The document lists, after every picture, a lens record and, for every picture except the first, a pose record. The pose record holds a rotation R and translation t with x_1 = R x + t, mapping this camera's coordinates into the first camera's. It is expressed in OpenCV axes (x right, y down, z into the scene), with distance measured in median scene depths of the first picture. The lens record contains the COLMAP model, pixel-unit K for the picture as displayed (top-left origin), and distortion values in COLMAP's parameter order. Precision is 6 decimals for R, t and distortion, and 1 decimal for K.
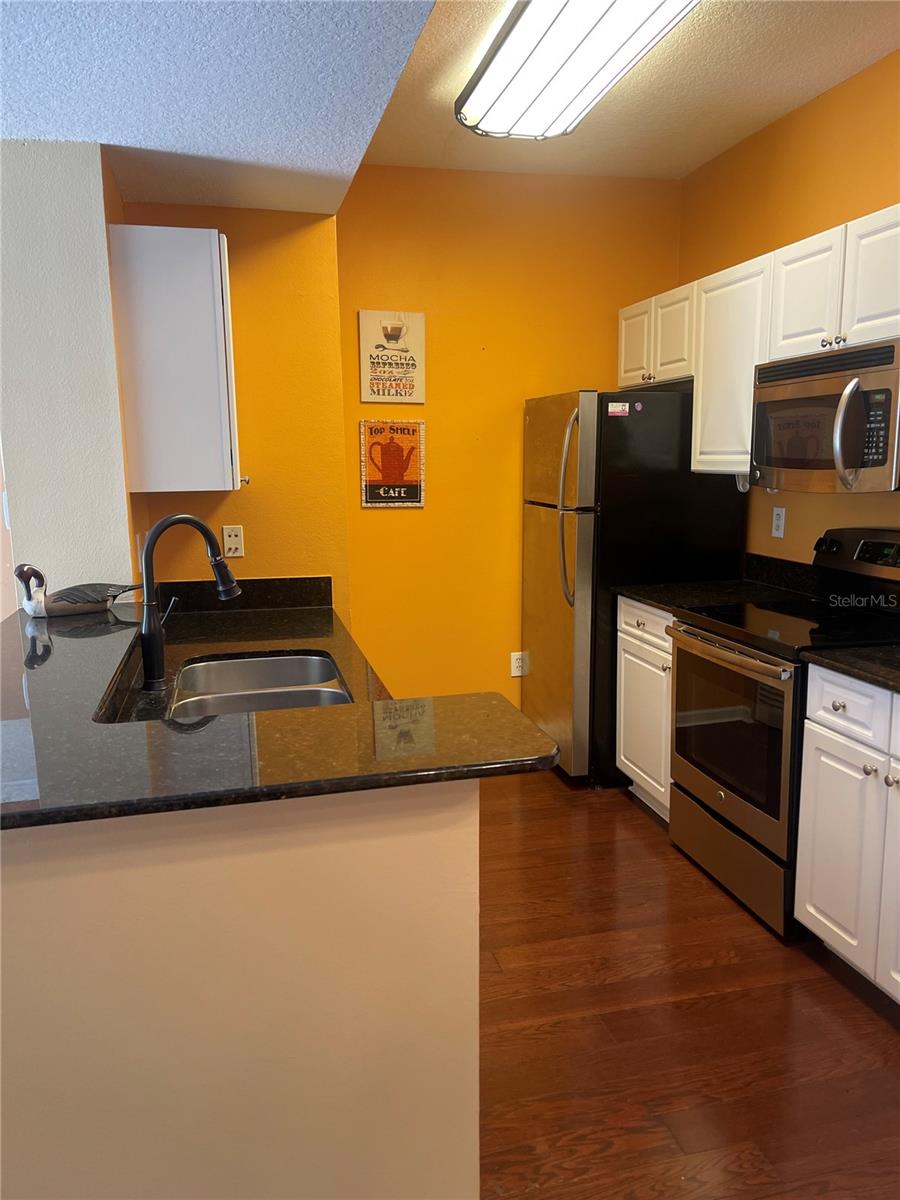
lens RADIAL K [[906.7, 0, 403.3], [0, 906.7, 605.9], [0, 0, 1]] dist [0.006143, 0.001170]
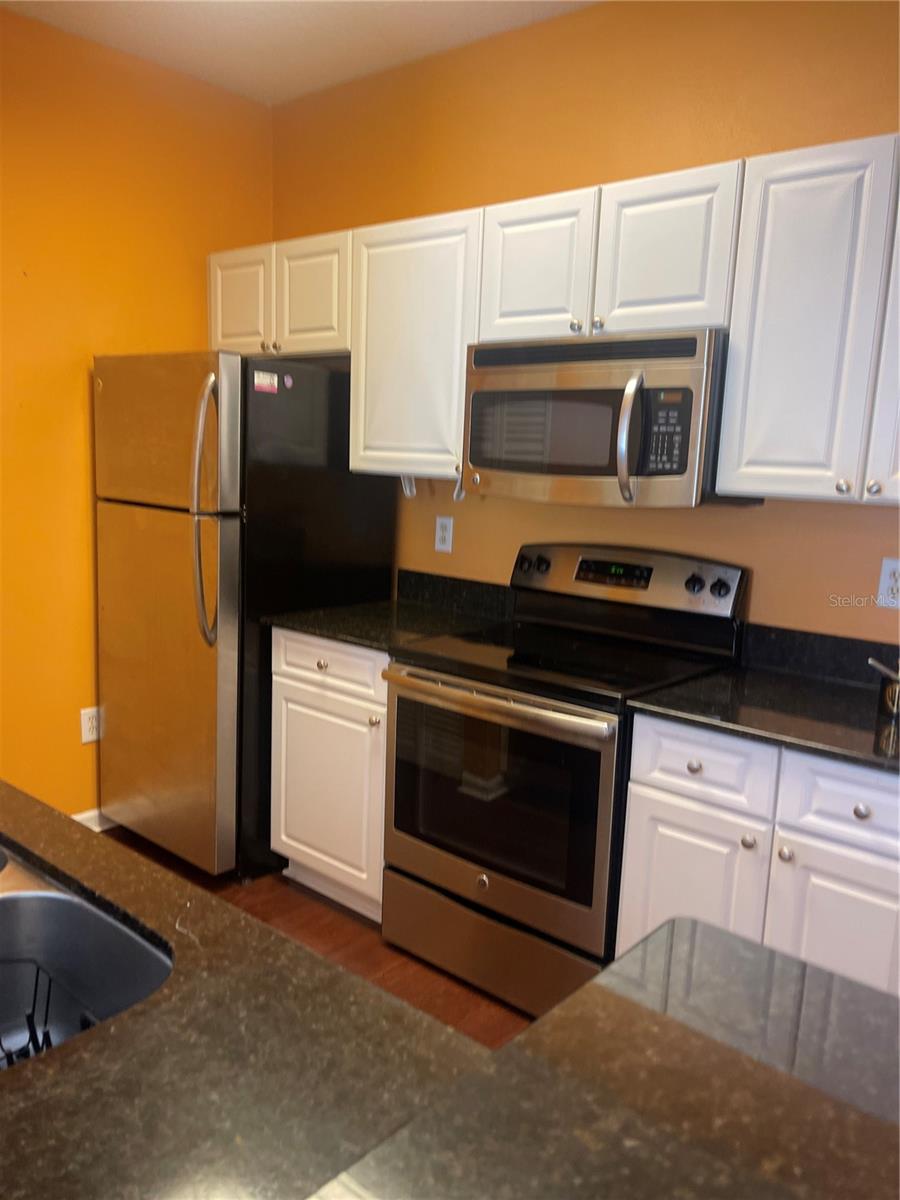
lens RADIAL K [[914.0, 0, 452.6], [0, 914.0, 614.2], [0, 0, 1]] dist [0.088481, -0.204679]
pose [[0.777556, -0.050142, 0.626811, -0.138228], [0.042899, 0.998723, 0.026677, -0.039854], [-0.627349, 0.006147, 0.778714, 0.324006]]
